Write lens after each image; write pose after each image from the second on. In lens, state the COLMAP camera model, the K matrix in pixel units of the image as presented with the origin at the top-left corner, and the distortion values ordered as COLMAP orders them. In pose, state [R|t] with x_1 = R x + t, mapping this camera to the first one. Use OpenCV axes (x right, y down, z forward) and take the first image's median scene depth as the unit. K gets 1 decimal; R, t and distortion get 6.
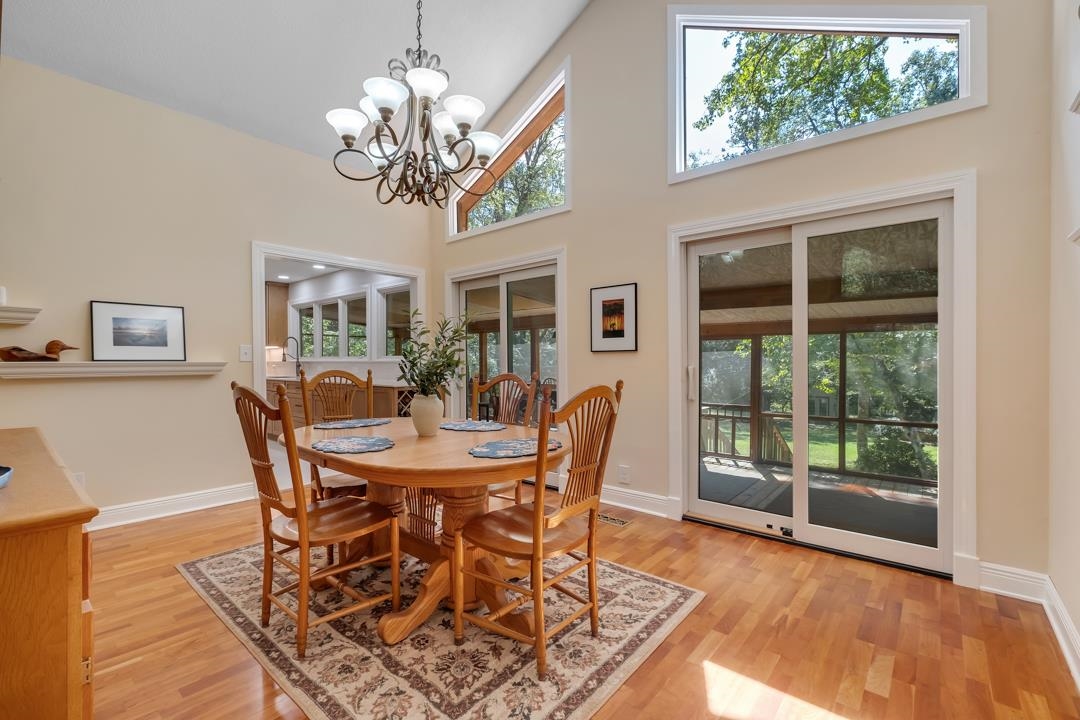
lens RADIAL K [[472.4, 0, 537.6], [0, 472.4, 359.5], [0, 0, 1]] dist [-0.007365, -0.000084]
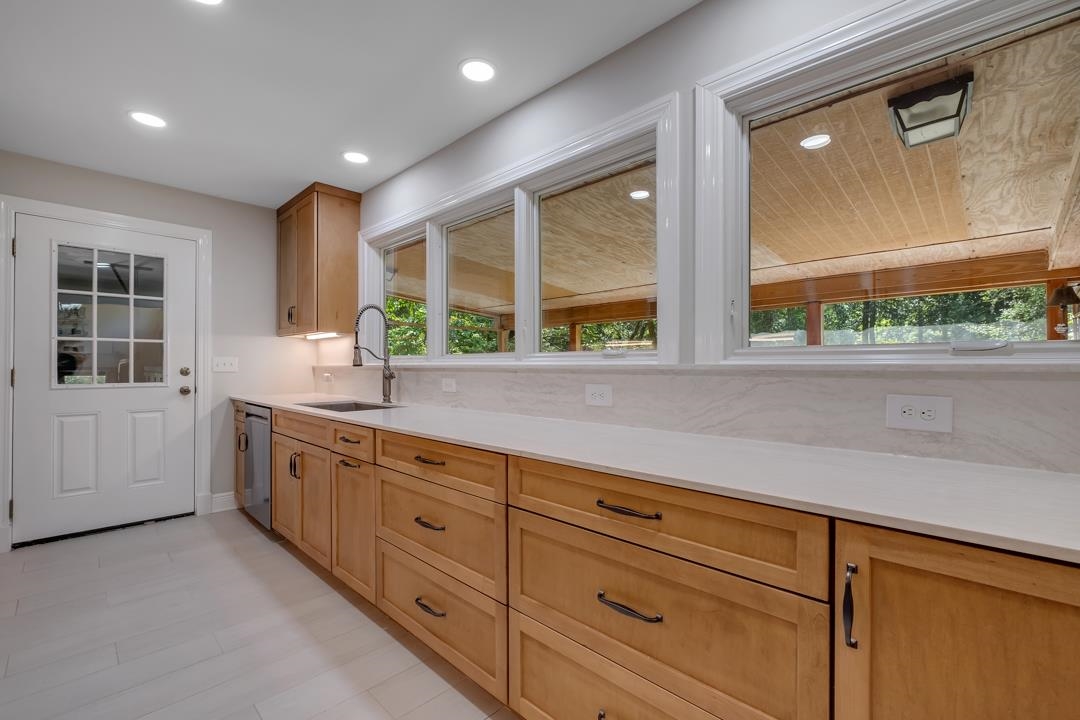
lens RADIAL K [[468.6, 0, 541.6], [0, 468.6, 362.2], [0, 0, 1]] dist [-0.004376, -0.000384]
pose [[0.998569, 0.006442, -0.053090, -0.355113], [-0.006935, 0.999934, -0.009110, 0.003016], [0.053028, 0.009465, 0.998548, 0.604111]]
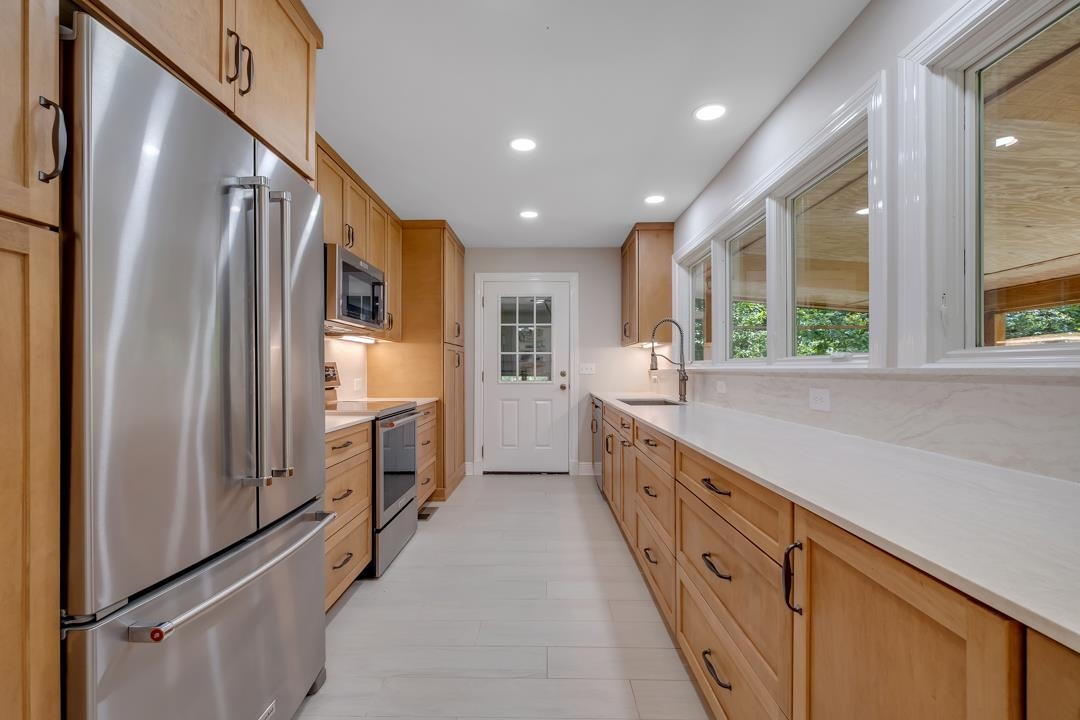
lens RADIAL K [[476.3, 0, 536.5], [0, 476.3, 365.7], [0, 0, 1]] dist [-0.010361, -0.000157]
pose [[0.643581, 0.000333, -0.765378, -0.235556], [-0.005107, 0.999980, -0.003859, 0.001999], [0.765361, 0.006392, 0.643570, 0.580546]]
